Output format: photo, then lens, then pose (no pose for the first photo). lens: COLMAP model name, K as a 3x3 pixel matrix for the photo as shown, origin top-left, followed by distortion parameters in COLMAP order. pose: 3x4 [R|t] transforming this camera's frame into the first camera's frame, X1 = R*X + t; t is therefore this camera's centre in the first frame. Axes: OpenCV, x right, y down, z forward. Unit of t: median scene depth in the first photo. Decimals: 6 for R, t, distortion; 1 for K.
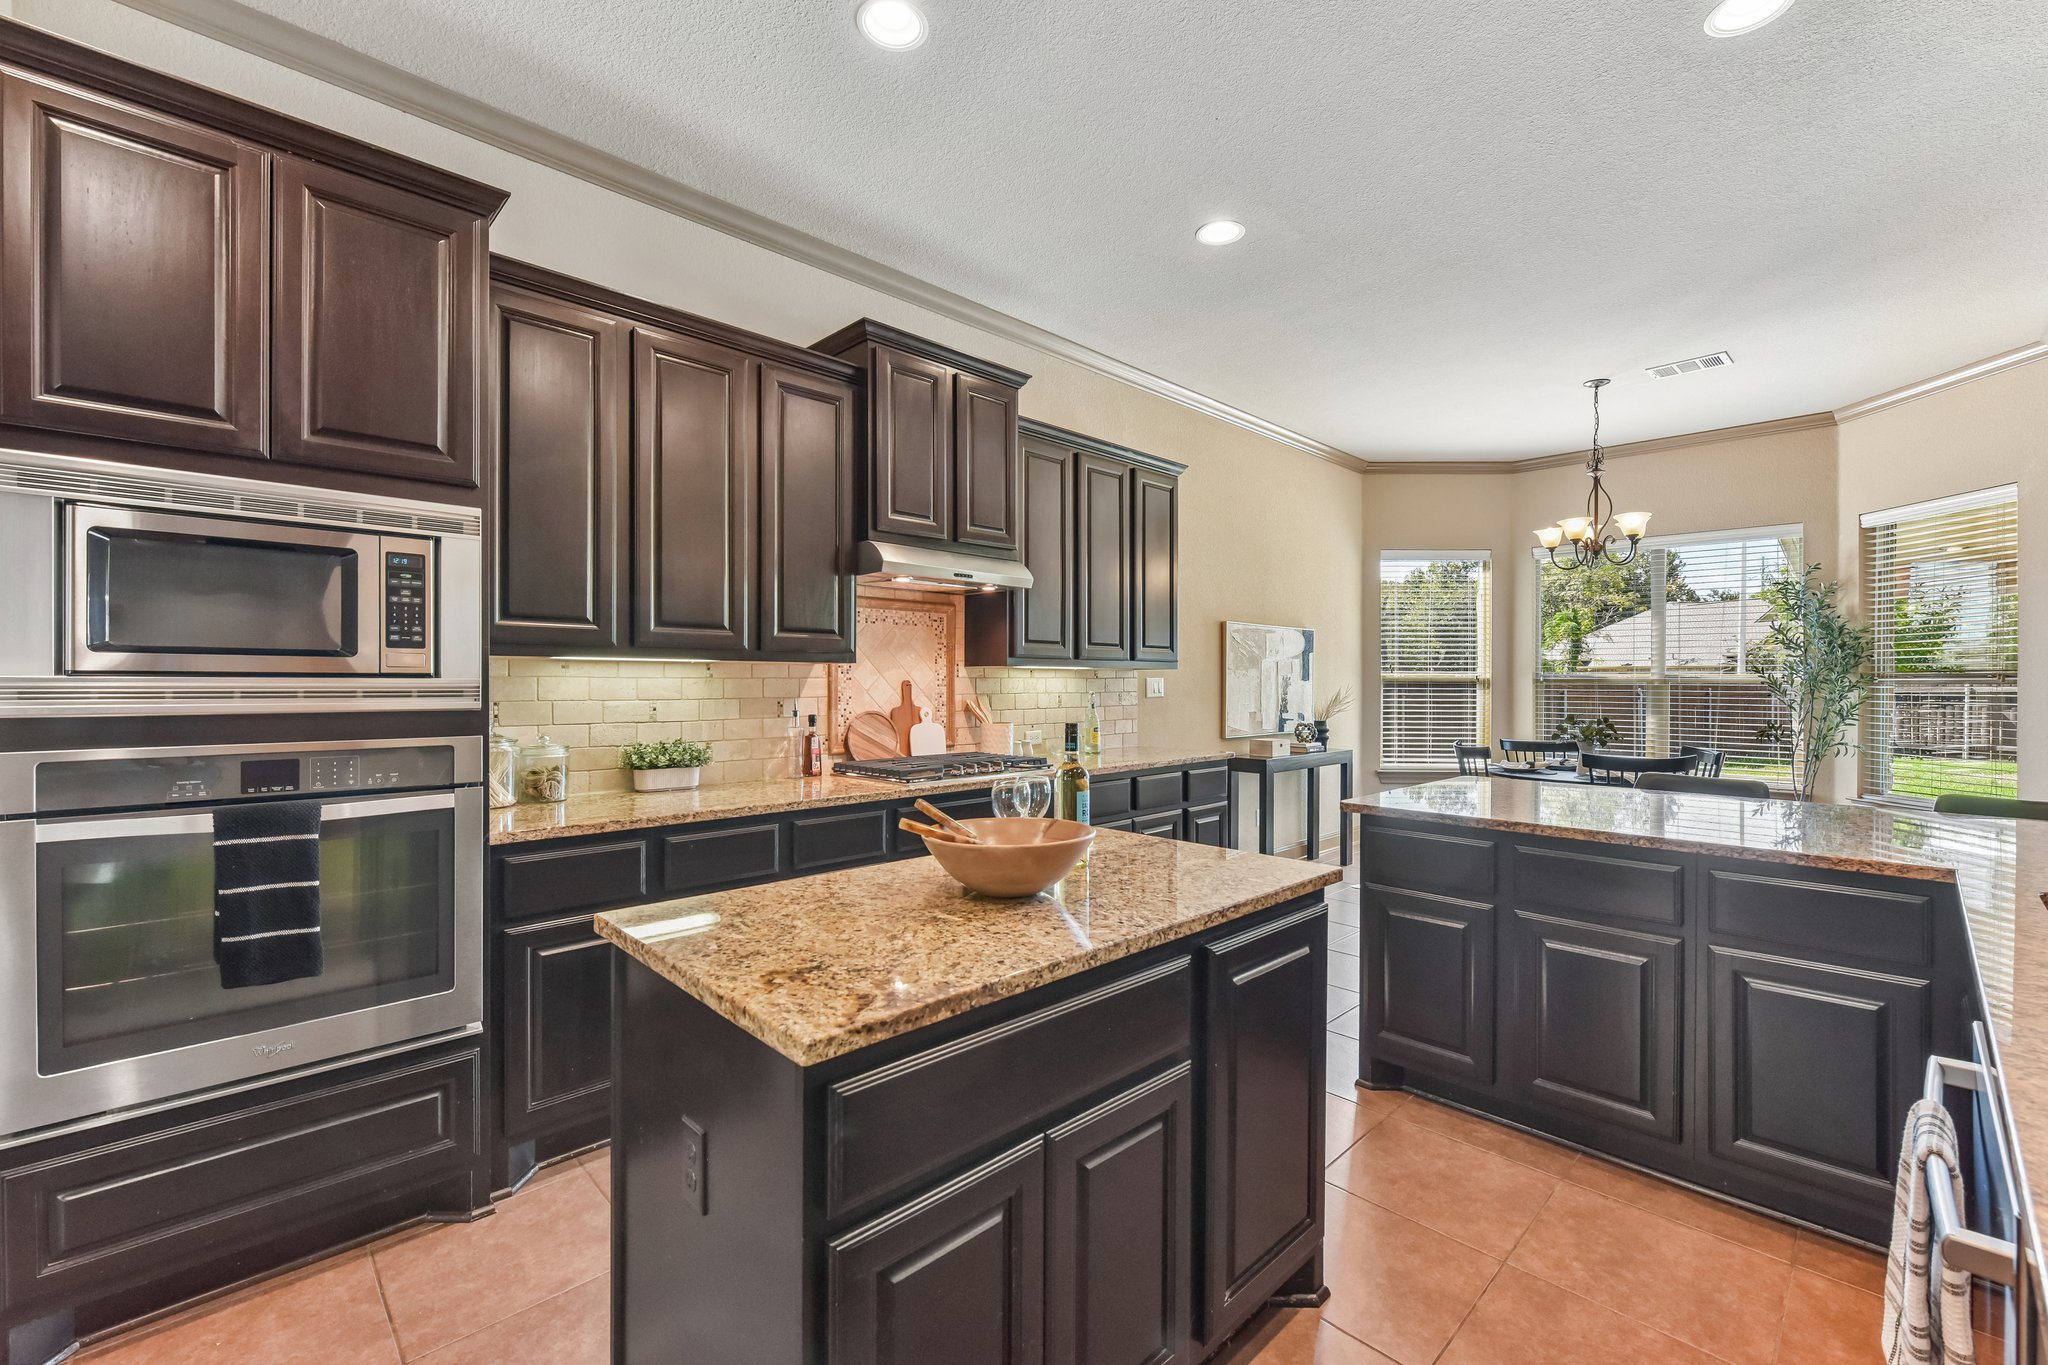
lens RADIAL K [[858.6, 0, 1015.8], [0, 858.6, 682.5], [0, 0, 1]] dist [-0.000694, -0.000785]
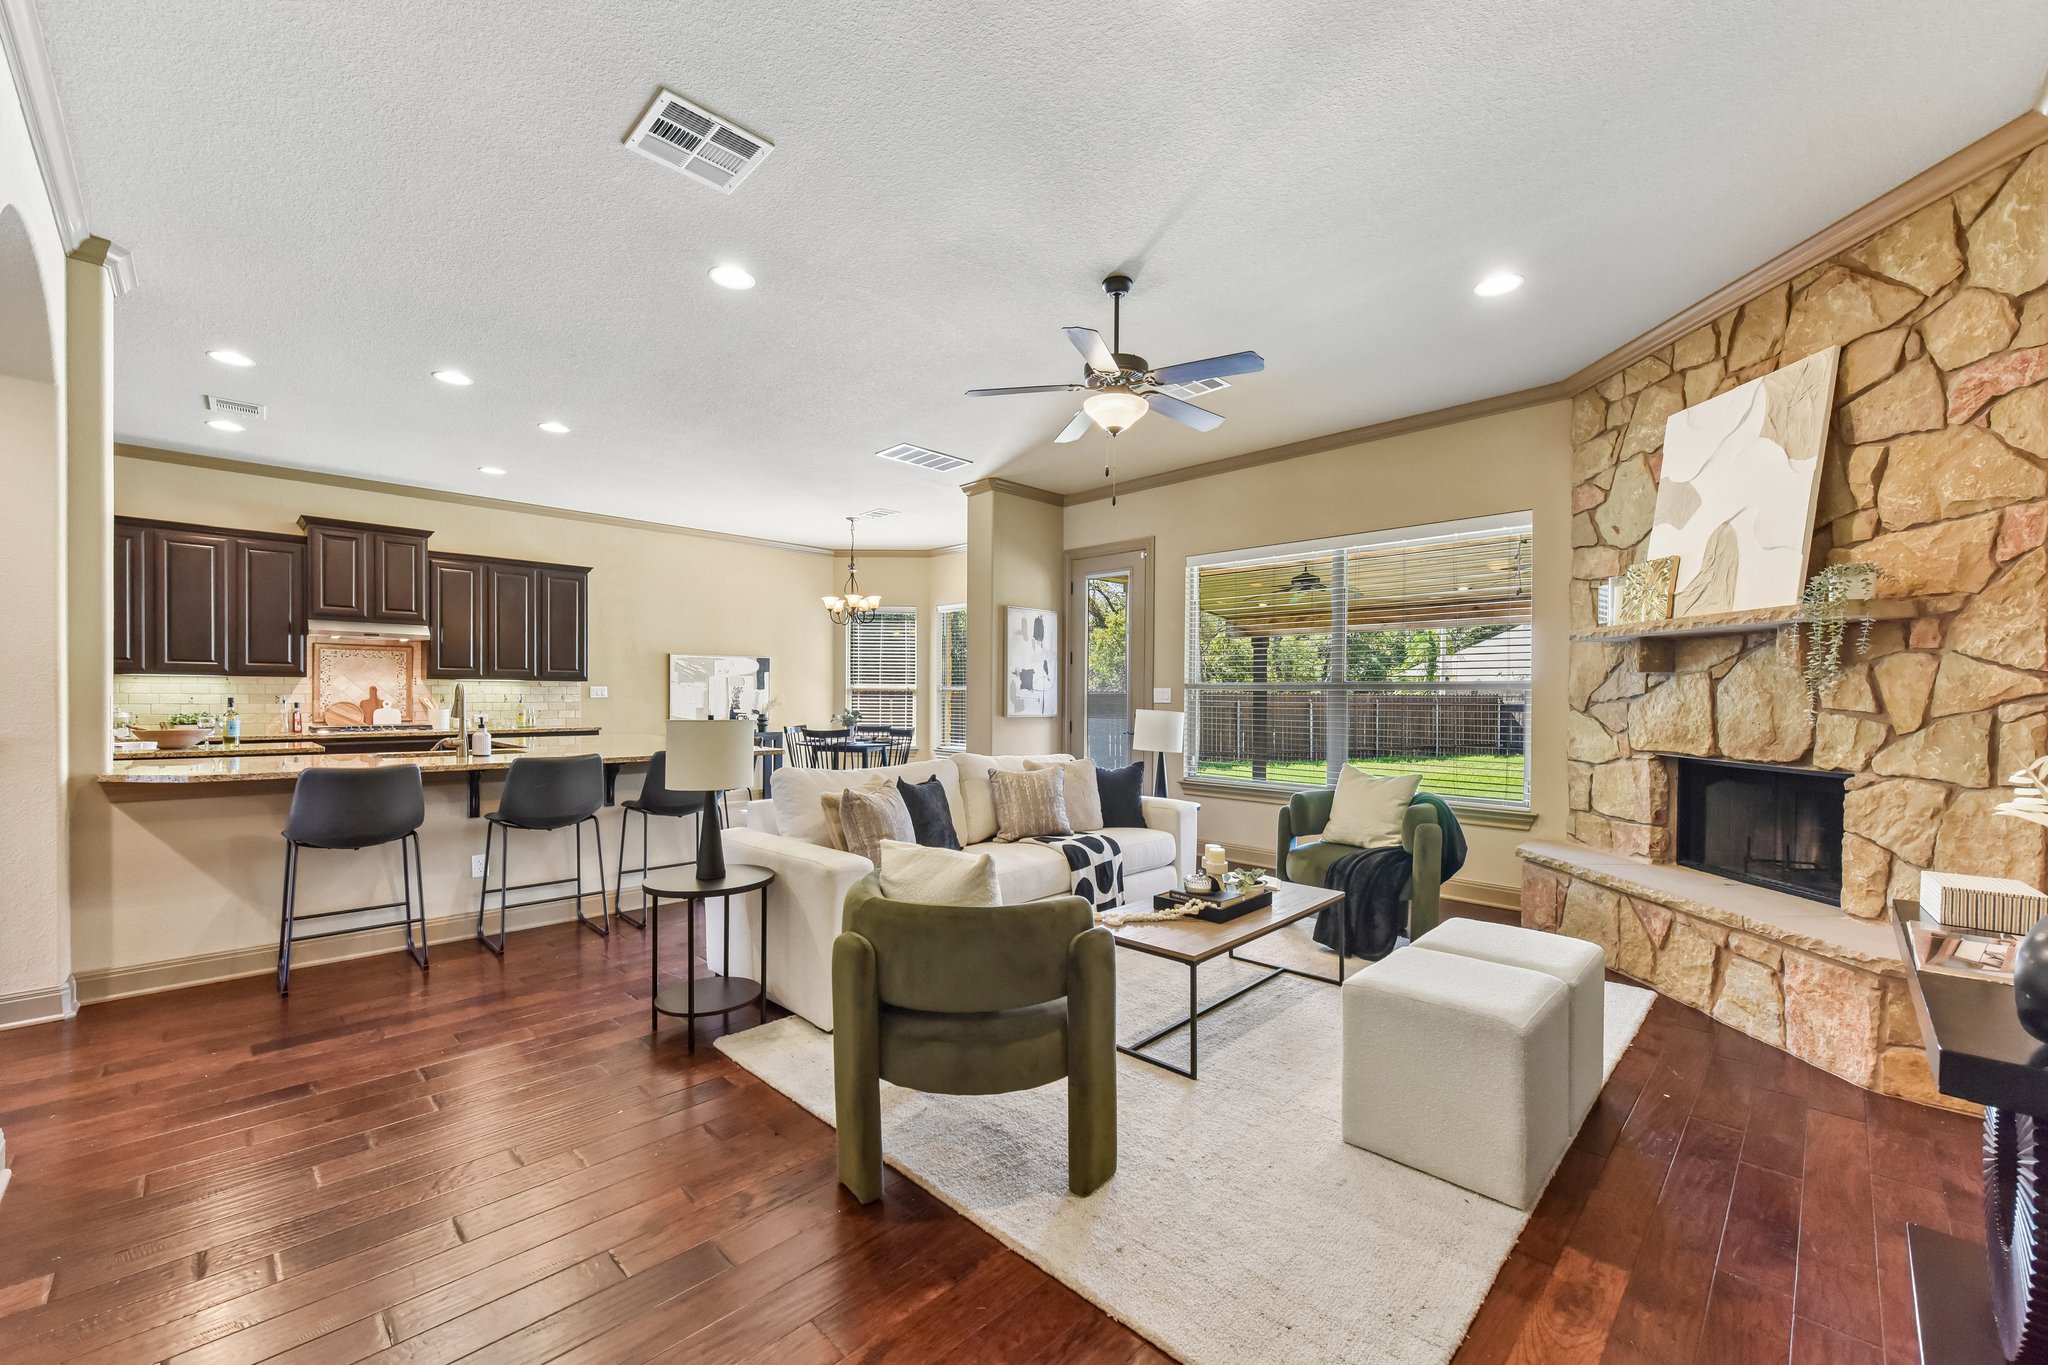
lens RADIAL K [[814.6, 0, 1024.9], [0, 814.6, 704.9], [0, 0, 1]] dist [0.001417, 0.000034]
pose [[0.999900, 0.004238, 0.013472, 1.320311], [-0.004375, 0.999939, 0.010158, 0.014450], [-0.013428, -0.010216, 0.999858, -0.869314]]
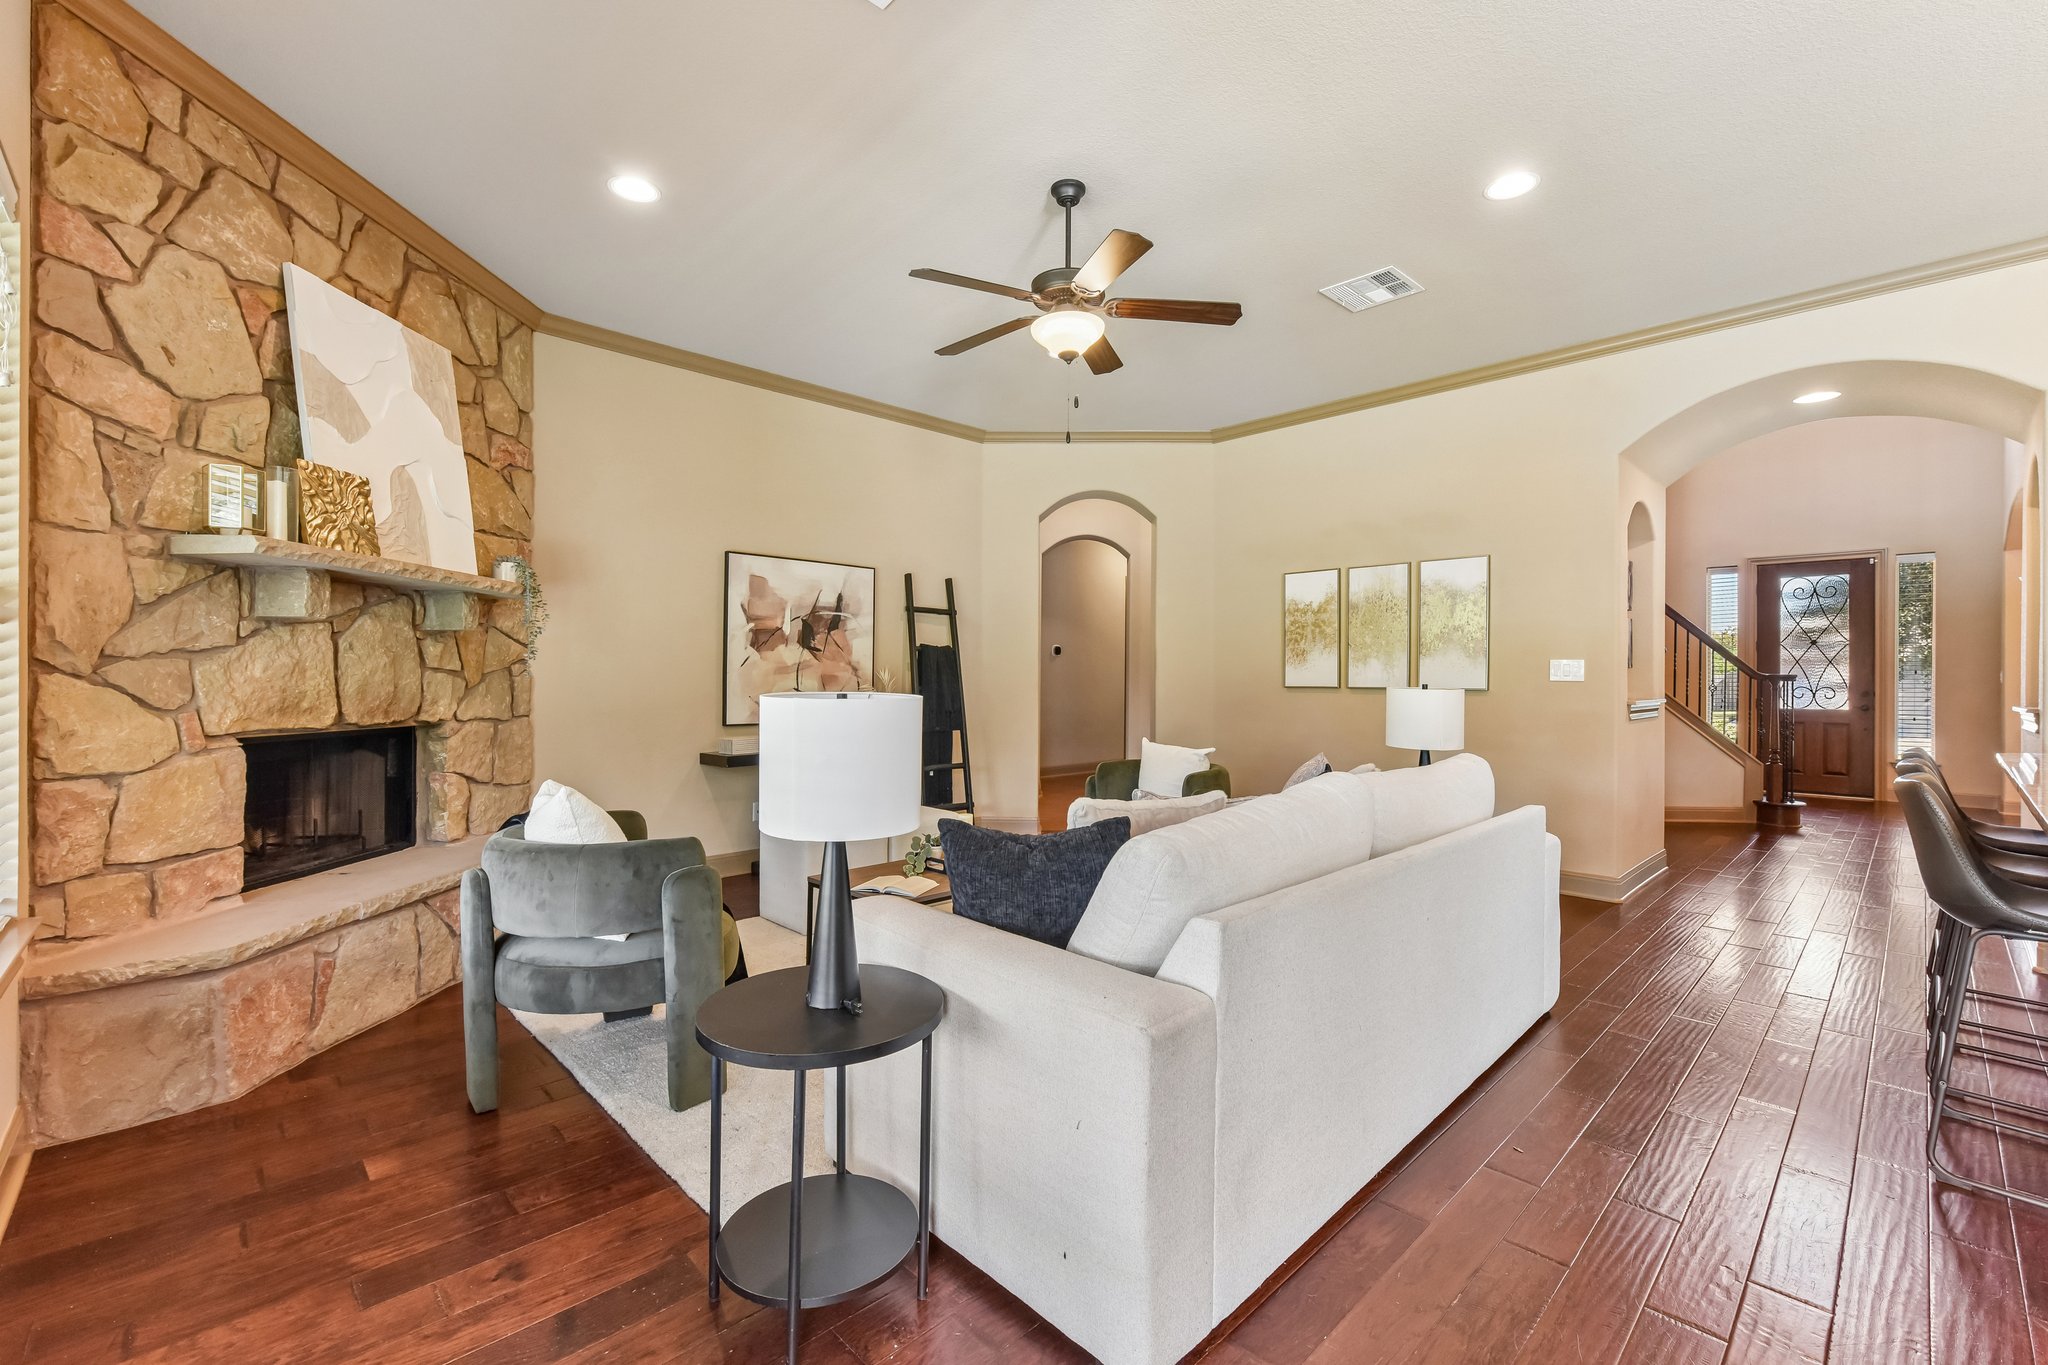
lens RADIAL K [[858.6, 0, 1031.7], [0, 858.6, 673.8], [0, 0, 1]] dist [-0.000694, -0.000785]
pose [[-0.999969, -0.007433, 0.002549, 1.463337], [-0.007441, 0.999966, -0.003435, 0.028095], [-0.002524, -0.003454, -0.999991, 0.876823]]
